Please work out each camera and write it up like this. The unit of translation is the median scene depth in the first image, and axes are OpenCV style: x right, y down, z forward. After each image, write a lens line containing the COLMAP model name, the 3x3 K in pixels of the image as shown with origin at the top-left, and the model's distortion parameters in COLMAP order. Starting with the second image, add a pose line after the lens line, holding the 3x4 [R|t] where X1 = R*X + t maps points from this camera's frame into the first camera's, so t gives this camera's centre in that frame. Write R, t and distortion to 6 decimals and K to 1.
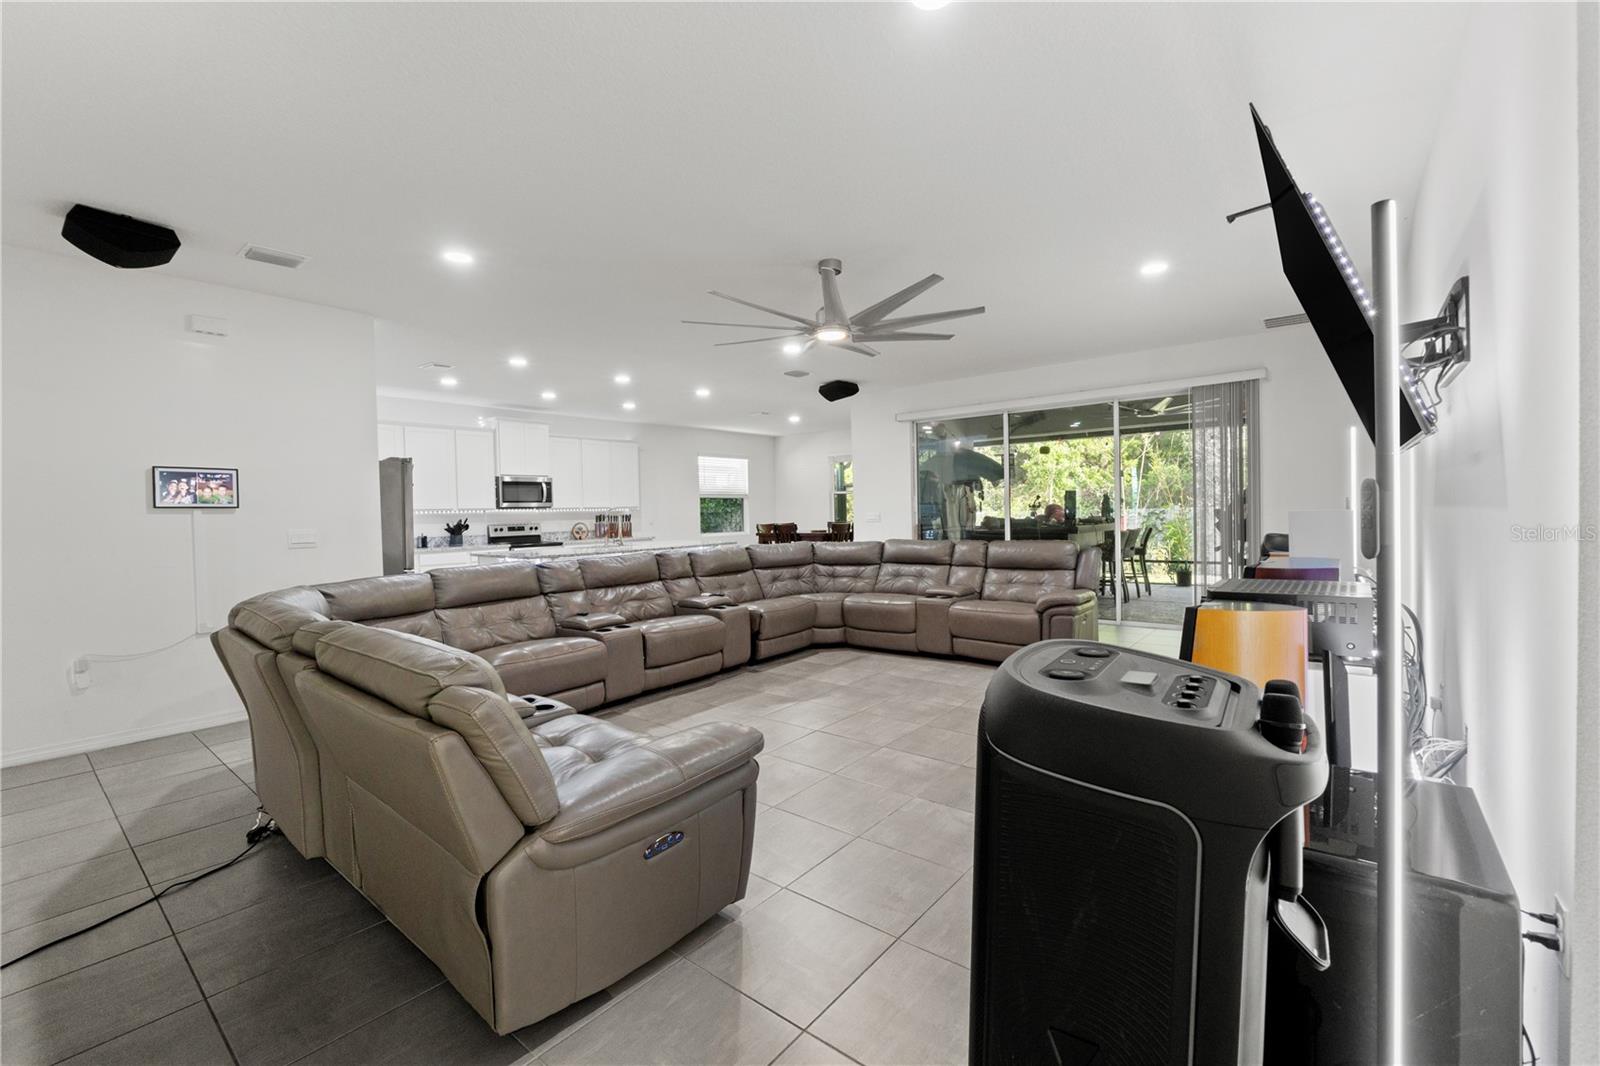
lens RADIAL K [[682.2, 0, 802.5], [0, 682.2, 522.8], [0, 0, 1]] dist [-0.005263, -0.000190]
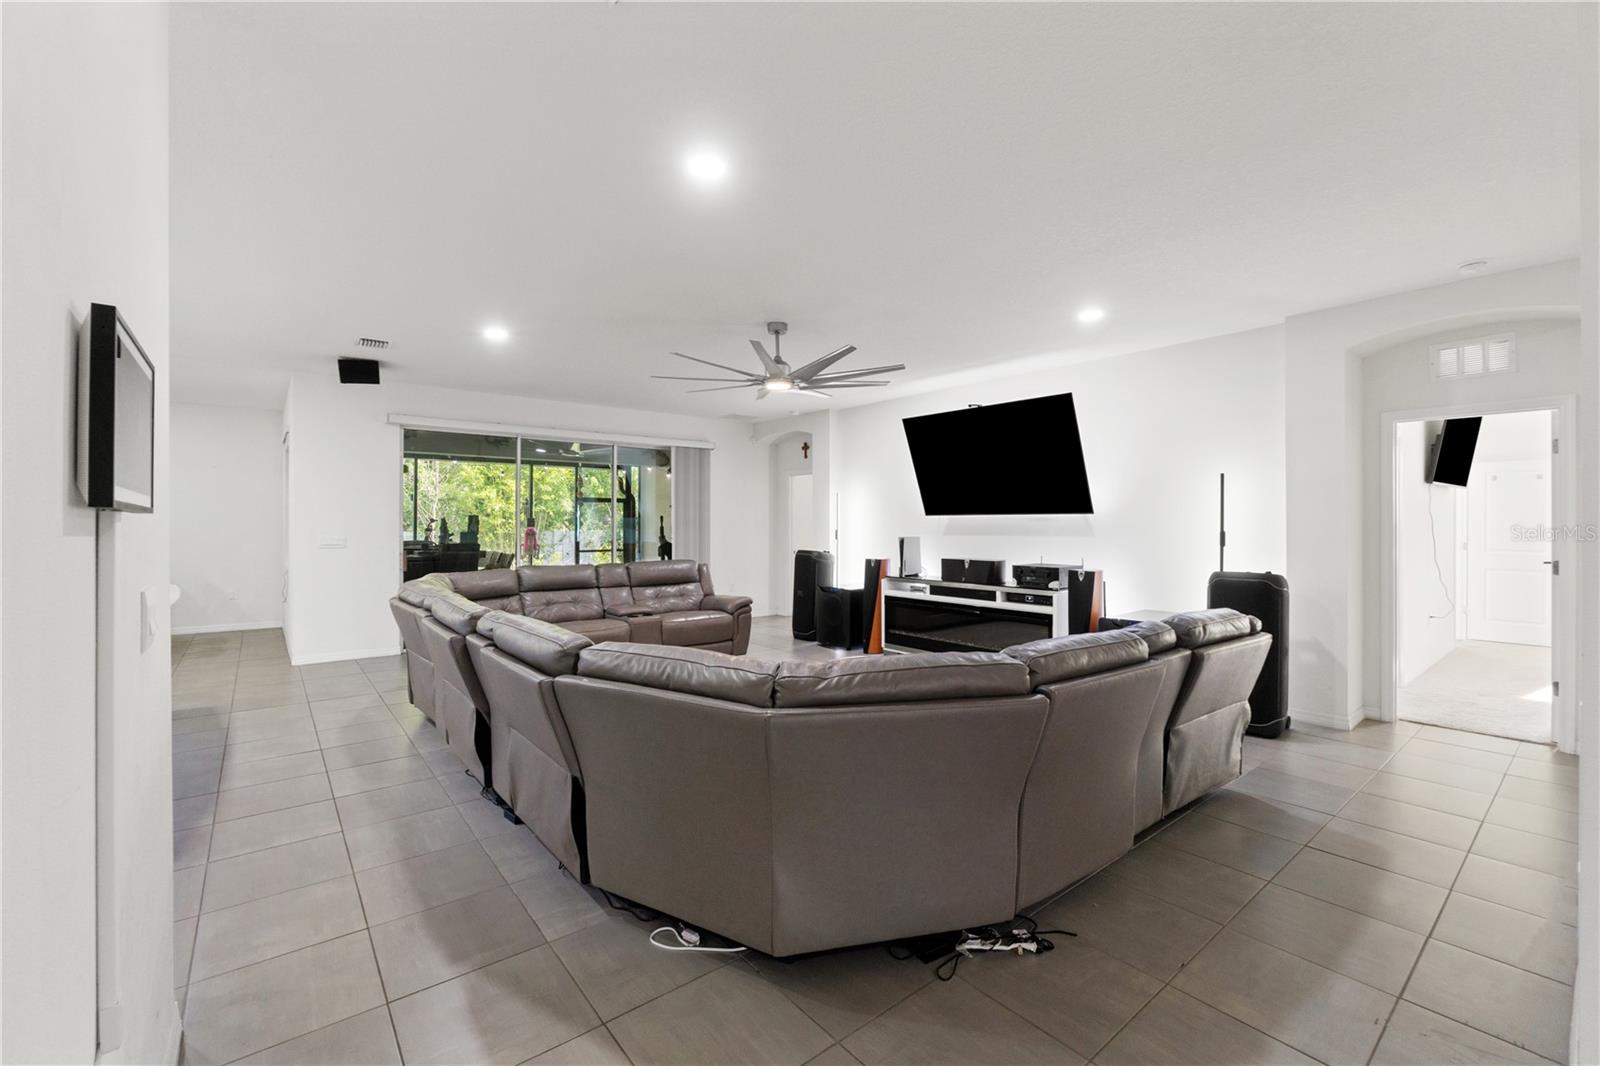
lens RADIAL K [[682.2, 0, 802.5], [0, 682.2, 522.8], [0, 0, 1]] dist [-0.005263, -0.000190]
pose [[0.209175, 0.024564, 0.977570, -0.488830], [0.011396, 0.999555, -0.027555, -0.003436], [-0.977812, 0.016904, 0.208803, 0.315065]]
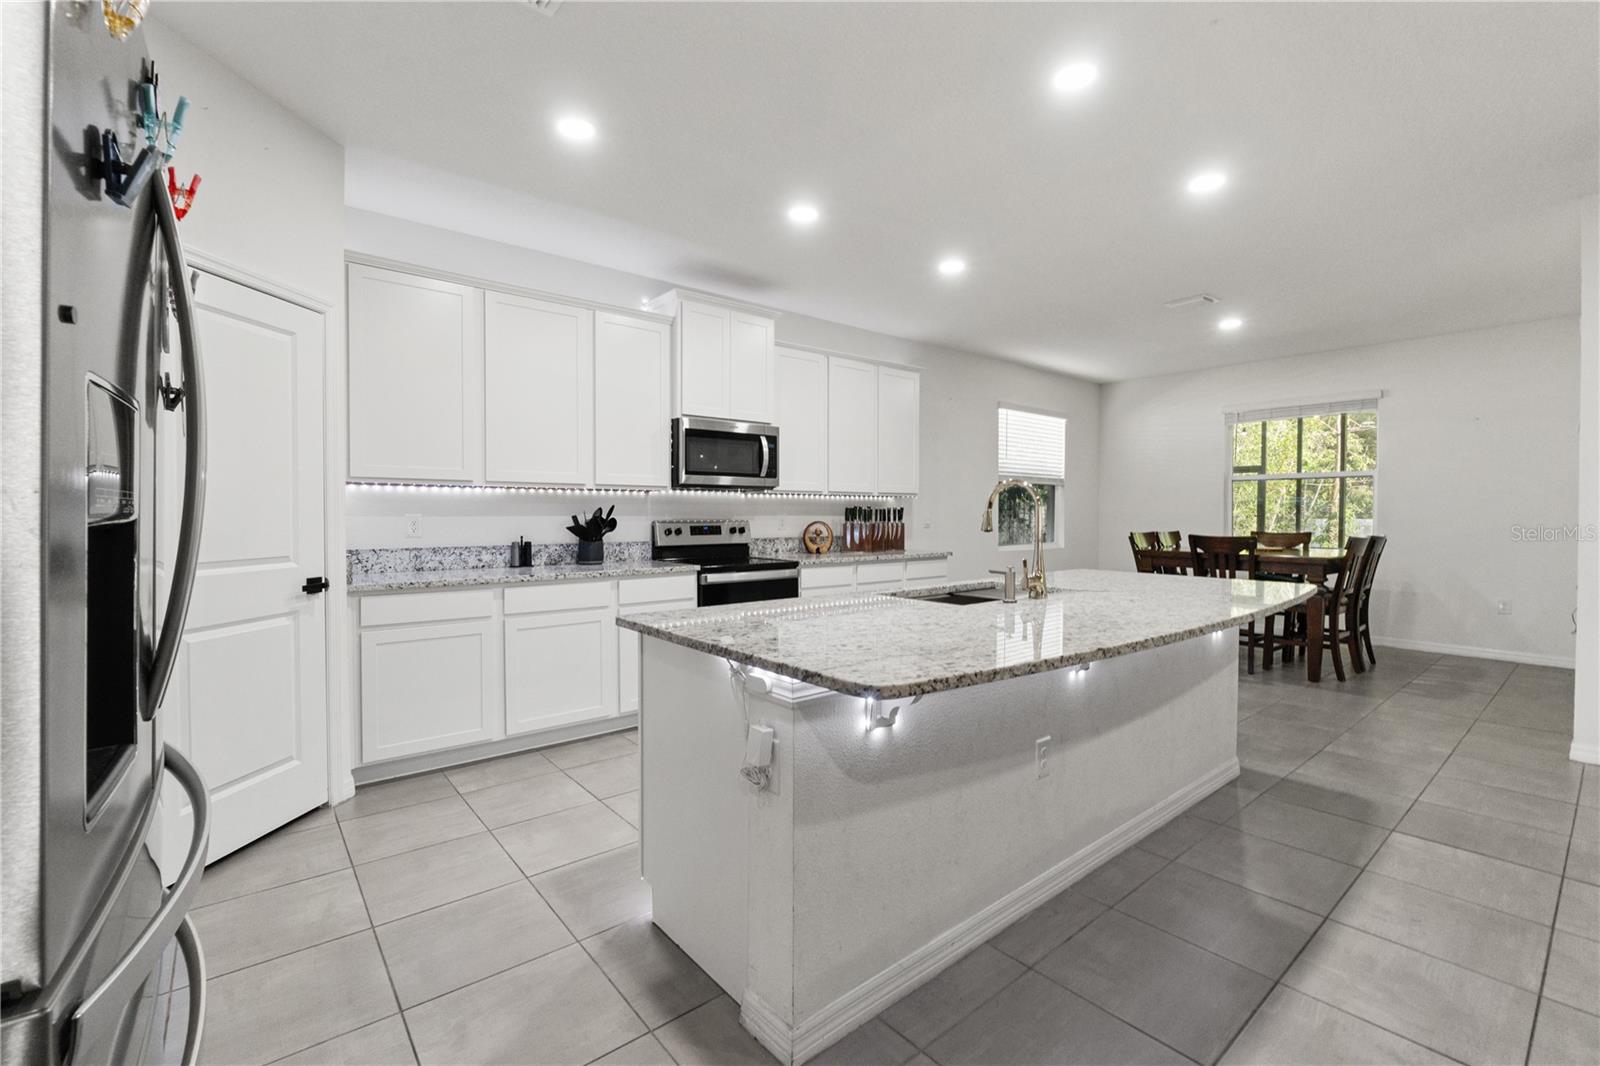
lens RADIAL K [[694.5, 0, 800.0], [0, 694.5, 533.0], [0, 0, 1]] dist [-0.010103, -0.000105]
pose [[0.978856, 0.028682, -0.202529, -0.253296], [-0.025974, 0.999534, 0.016015, 0.000994], [0.202894, -0.010416, 0.979145, 0.525379]]
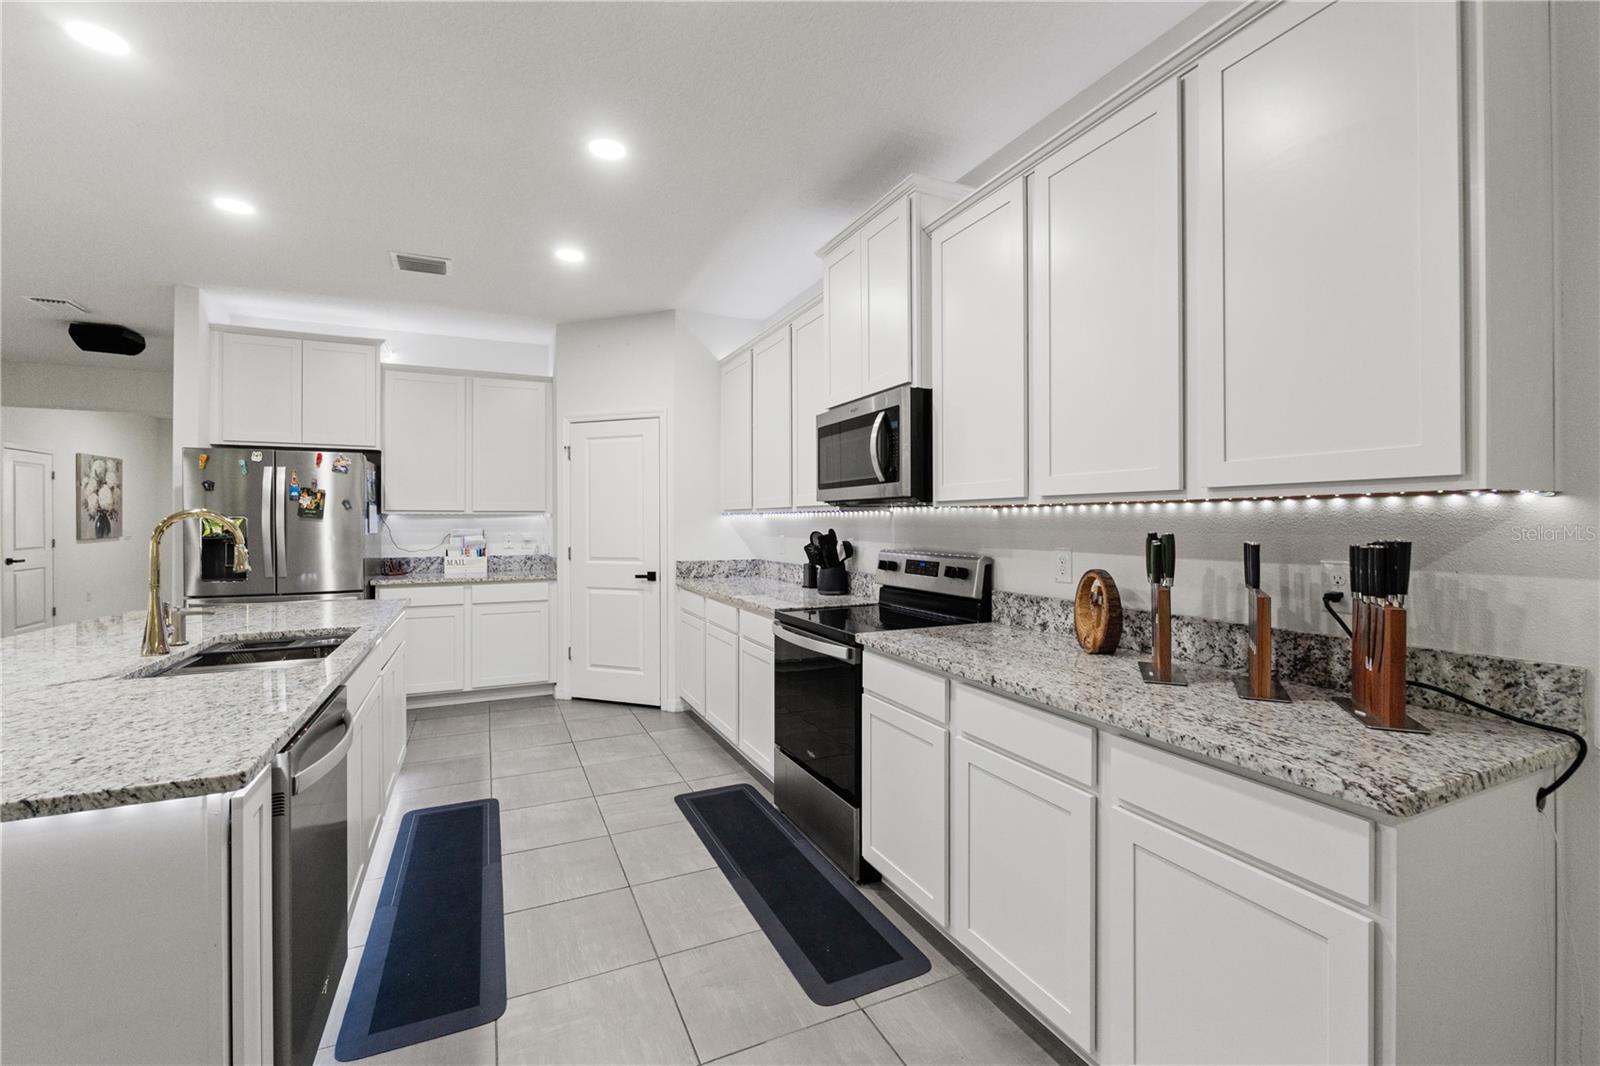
lens RADIAL K [[682.2, 0, 802.5], [0, 682.2, 522.8], [0, 0, 1]] dist [-0.005263, -0.000190]
pose [[-0.441443, 0.025119, -0.896938, -0.111458], [-0.003136, 0.999559, 0.029536, -0.021585], [0.897284, 0.015852, -0.441170, 1.099731]]
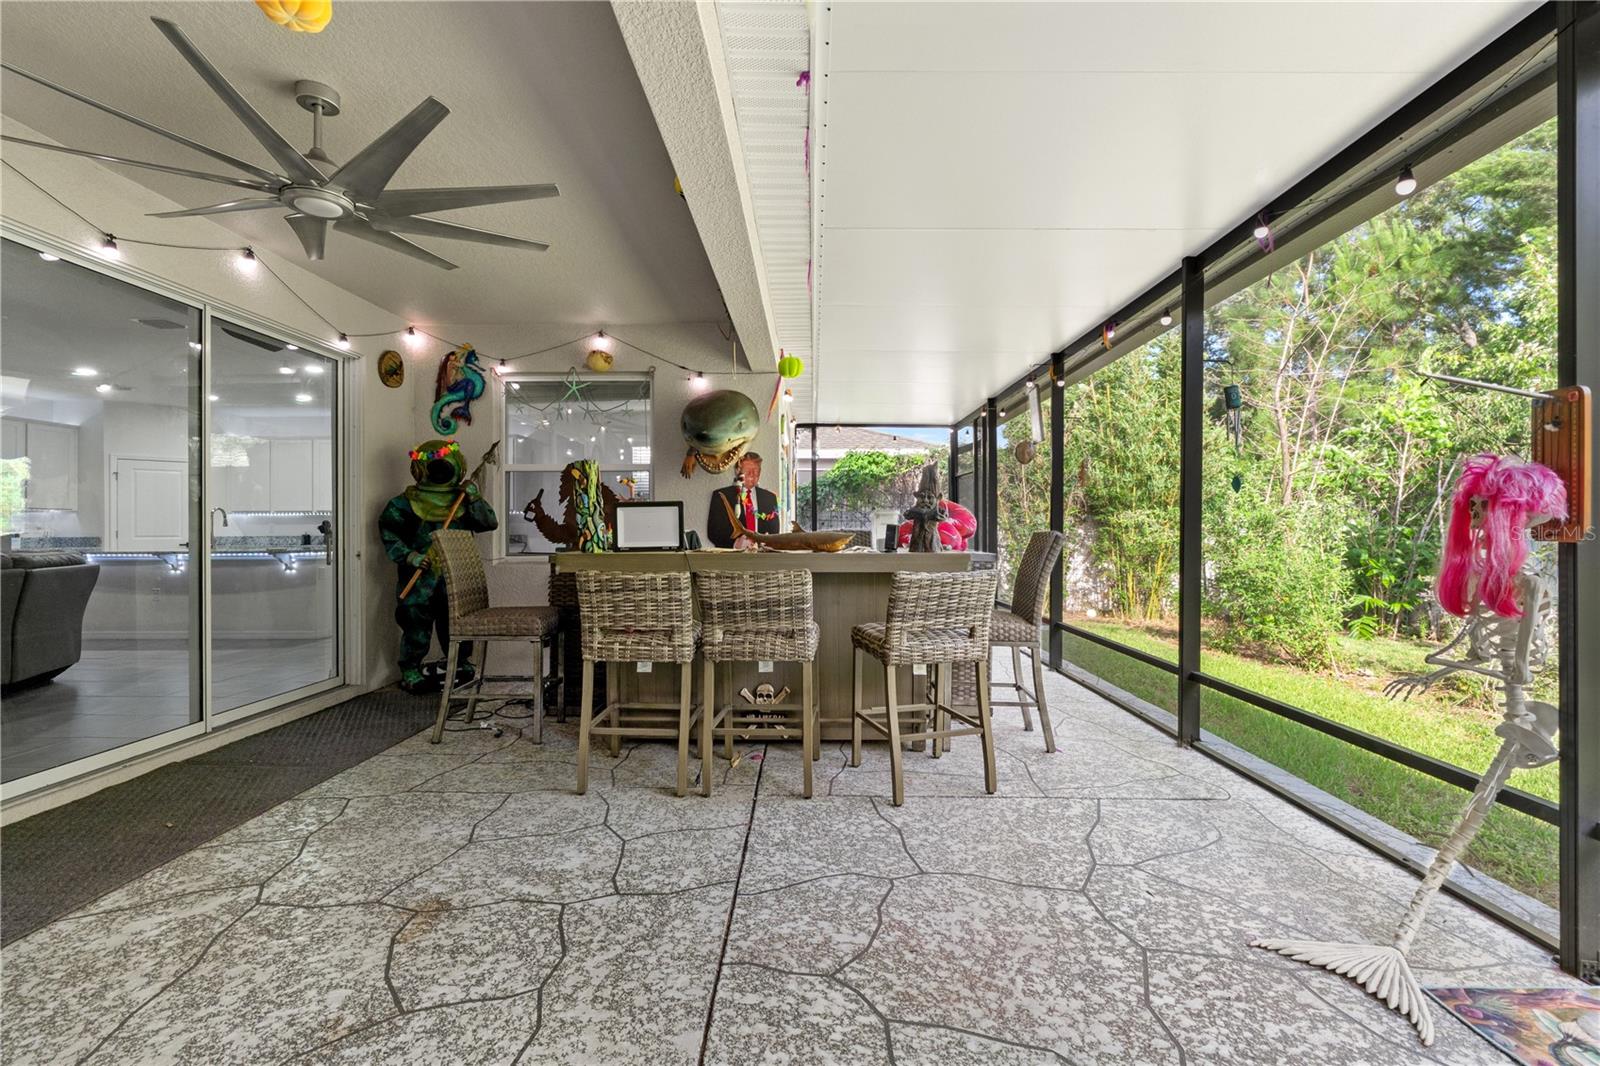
lens RADIAL K [[686.9, 0, 800.0], [0, 686.9, 533.0], [0, 0, 1]] dist [-0.002413, -0.000346]
pose [[0.609503, 0.020485, -0.792519, 0.803952], [-0.020643, 0.999737, 0.009965, -0.011107], [0.792515, 0.010286, 0.609766, 0.868716]]
